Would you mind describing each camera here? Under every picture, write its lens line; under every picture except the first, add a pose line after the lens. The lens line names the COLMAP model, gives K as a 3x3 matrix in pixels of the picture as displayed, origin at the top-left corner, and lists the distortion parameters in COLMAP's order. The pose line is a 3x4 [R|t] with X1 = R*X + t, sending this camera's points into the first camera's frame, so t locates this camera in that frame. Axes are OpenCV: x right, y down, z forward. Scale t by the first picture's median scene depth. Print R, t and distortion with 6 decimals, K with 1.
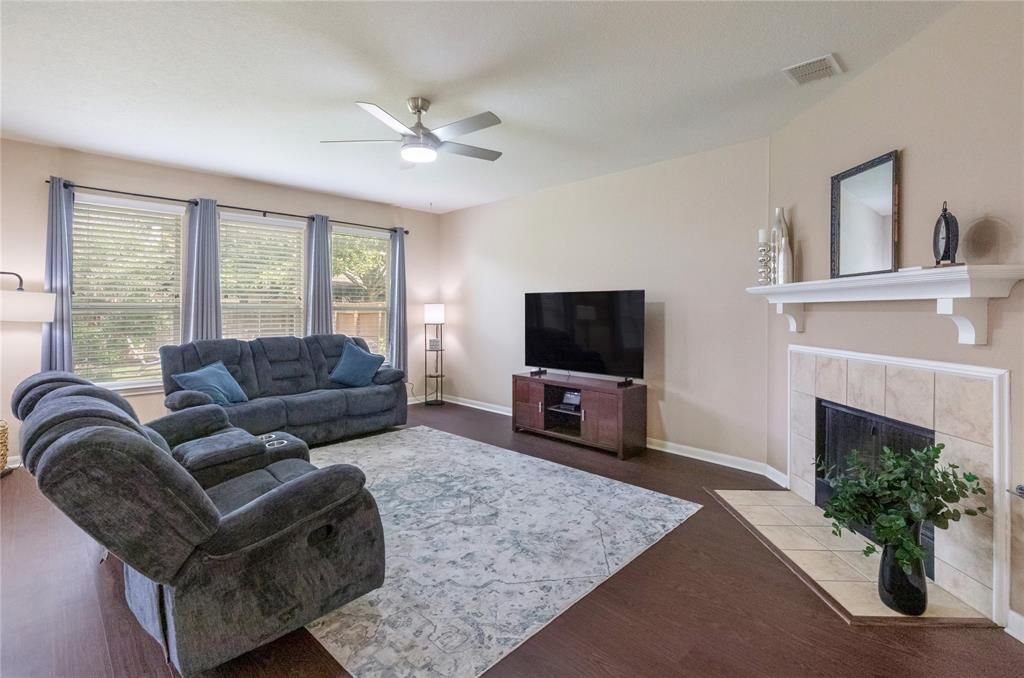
lens RADIAL K [[472.8, 0, 516.1], [0, 472.8, 314.1], [0, 0, 1]] dist [-0.001131, -0.003228]
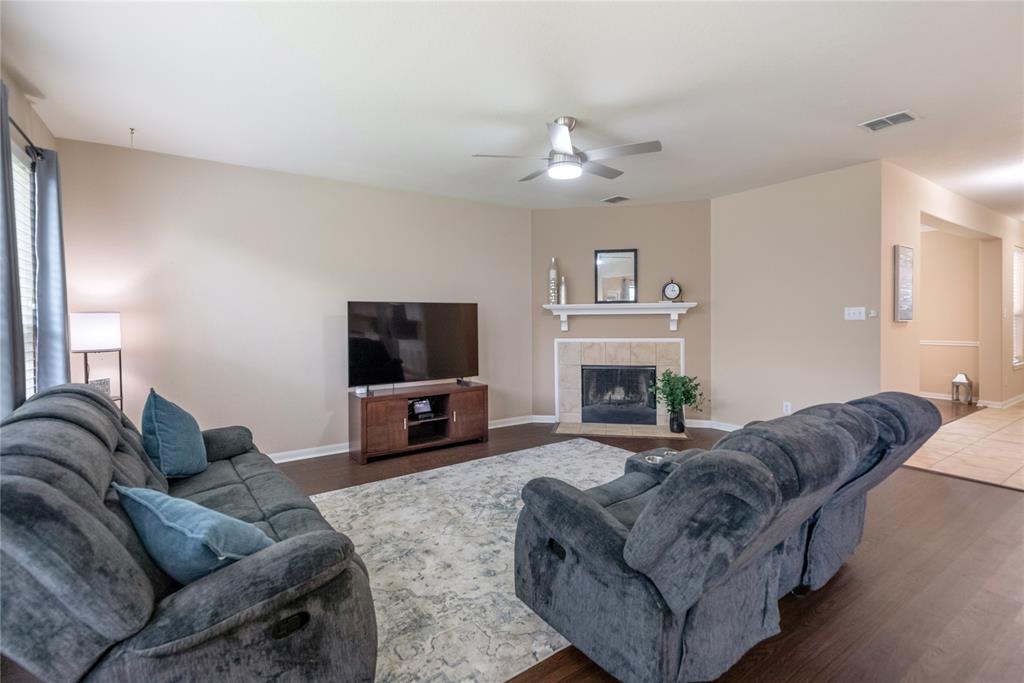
lens RADIAL K [[472.8, 0, 507.9], [0, 472.8, 333.6], [0, 0, 1]] dist [-0.001131, -0.003228]
pose [[0.191726, -0.038377, 0.980698, -1.192313], [0.017397, 0.999211, 0.035700, -0.019657], [-0.981294, 0.010216, 0.192243, 0.884463]]
